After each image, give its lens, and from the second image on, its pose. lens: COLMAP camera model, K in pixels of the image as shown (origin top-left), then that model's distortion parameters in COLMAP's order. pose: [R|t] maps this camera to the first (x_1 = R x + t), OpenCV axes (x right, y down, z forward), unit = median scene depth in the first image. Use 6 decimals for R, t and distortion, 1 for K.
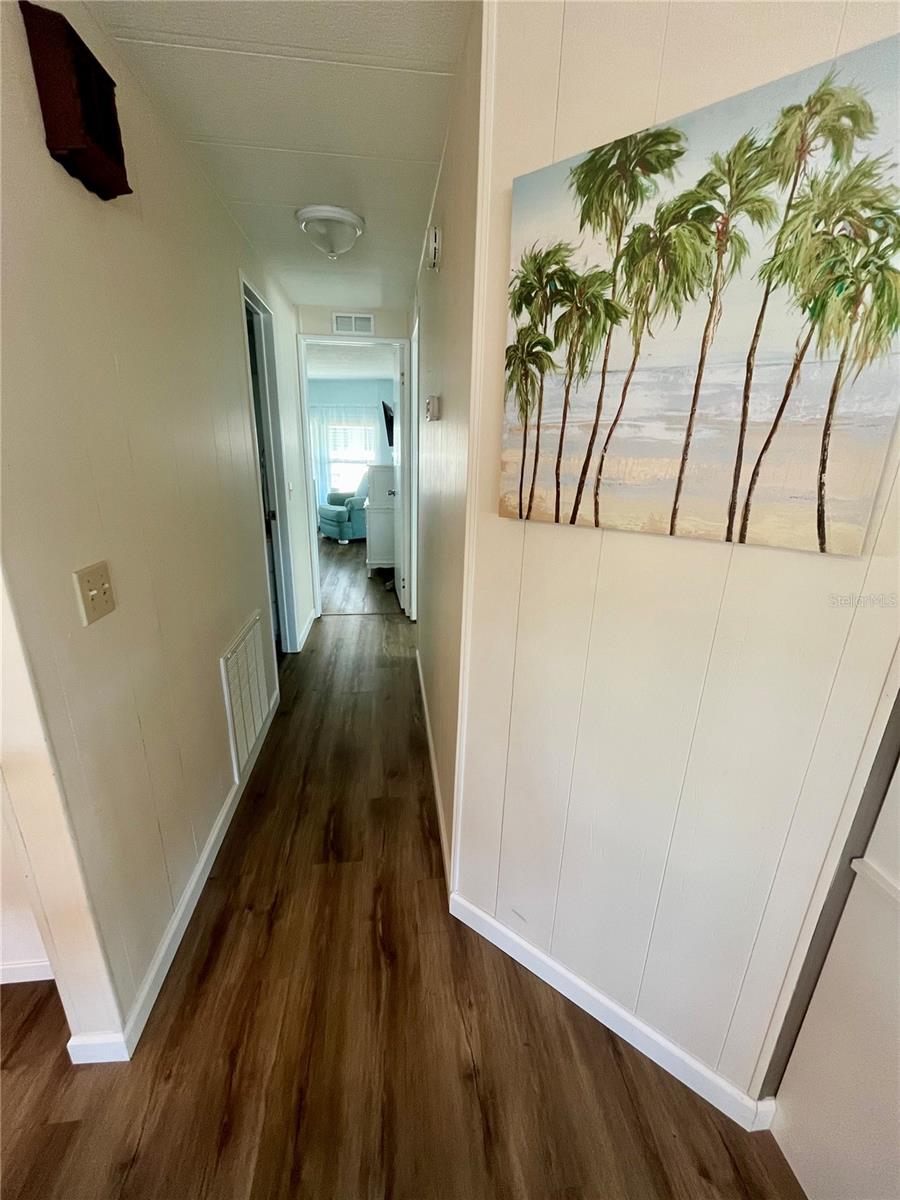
lens RADIAL K [[489.9, 0, 447.0], [0, 489.9, 602.1], [0, 0, 1]] dist [-0.006228, -0.000163]
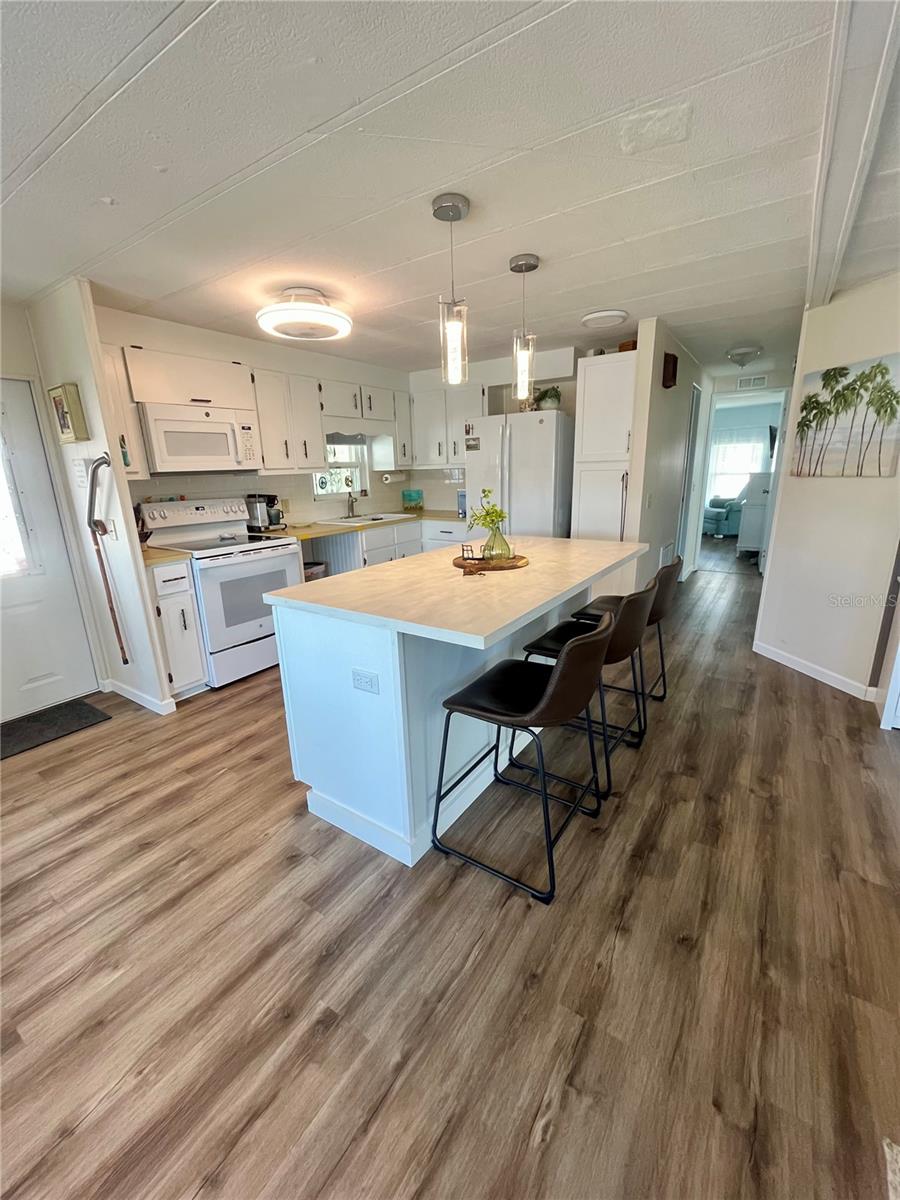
lens RADIAL K [[489.9, 0, 443.4], [0, 489.9, 600.8], [0, 0, 1]] dist [-0.006228, -0.000163]
pose [[0.756889, 0.130249, -0.640433, 0.656782], [-0.158364, 0.987287, 0.013630, 1.115530], [0.634067, 0.091105, 0.767893, -3.279671]]
